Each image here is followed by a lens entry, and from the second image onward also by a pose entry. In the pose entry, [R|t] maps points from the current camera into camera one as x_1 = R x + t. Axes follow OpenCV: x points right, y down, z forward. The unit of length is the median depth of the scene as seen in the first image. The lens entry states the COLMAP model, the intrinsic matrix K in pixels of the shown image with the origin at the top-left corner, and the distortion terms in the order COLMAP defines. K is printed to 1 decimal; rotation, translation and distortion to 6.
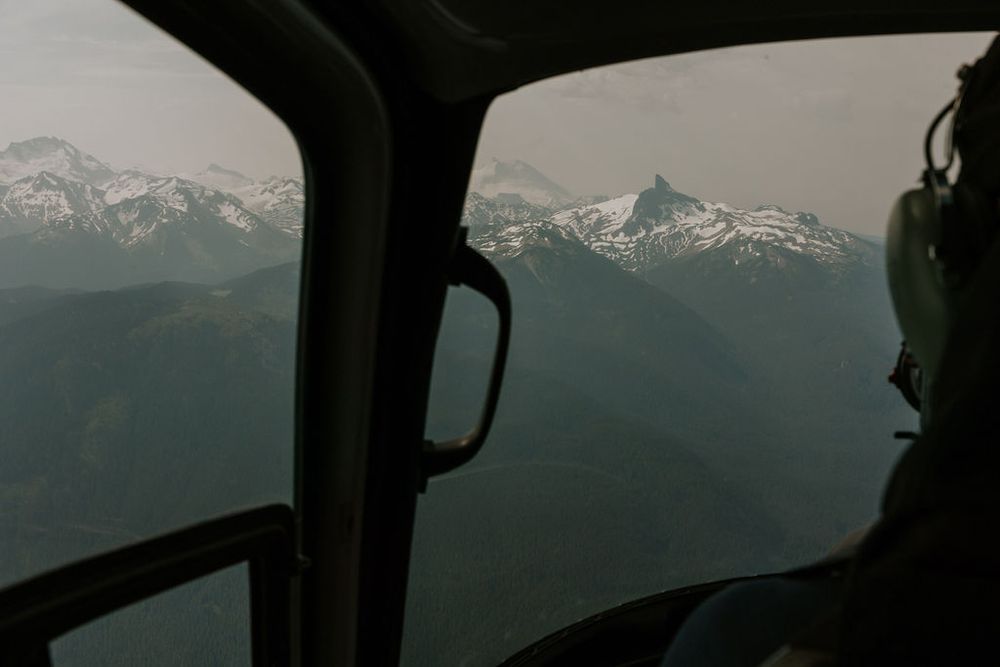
lens RADIAL K [[1213.8, 0, 500.0], [0, 1213.8, 333.5], [0, 0, 1]] dist [-0.000997, -0.006613]
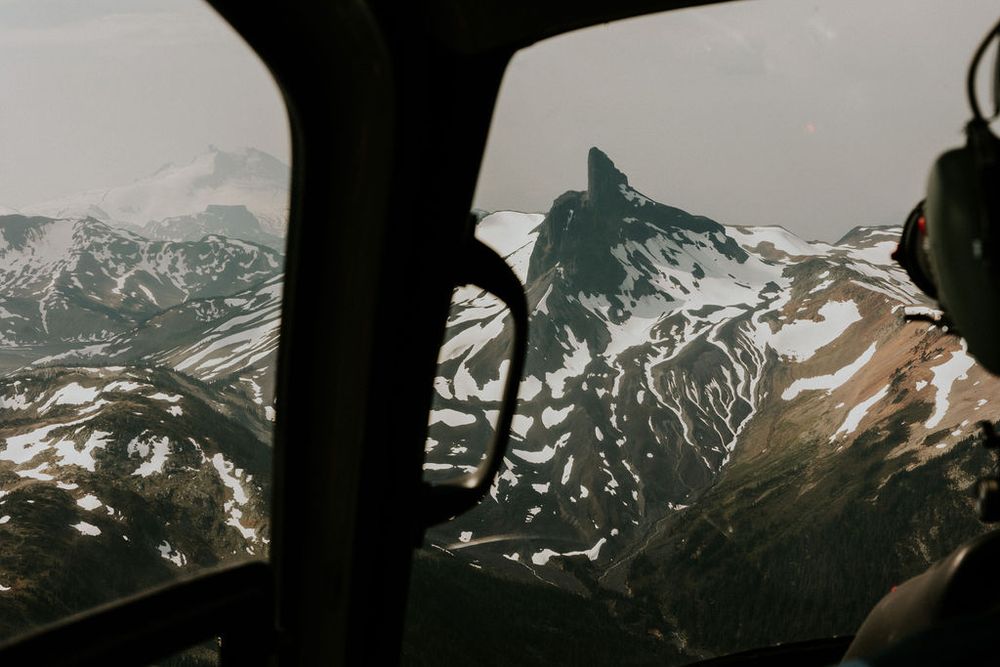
lens RADIAL K [[1408.6, 0, 500.0], [0, 1408.6, 333.5], [0, 0, 1]] dist [-0.138570, 0.002706]
pose [[0.985511, -0.052233, 0.161370, 0.046131], [0.054526, 0.998464, -0.009811, -0.082508], [-0.160610, 0.018468, 0.986845, 0.659712]]
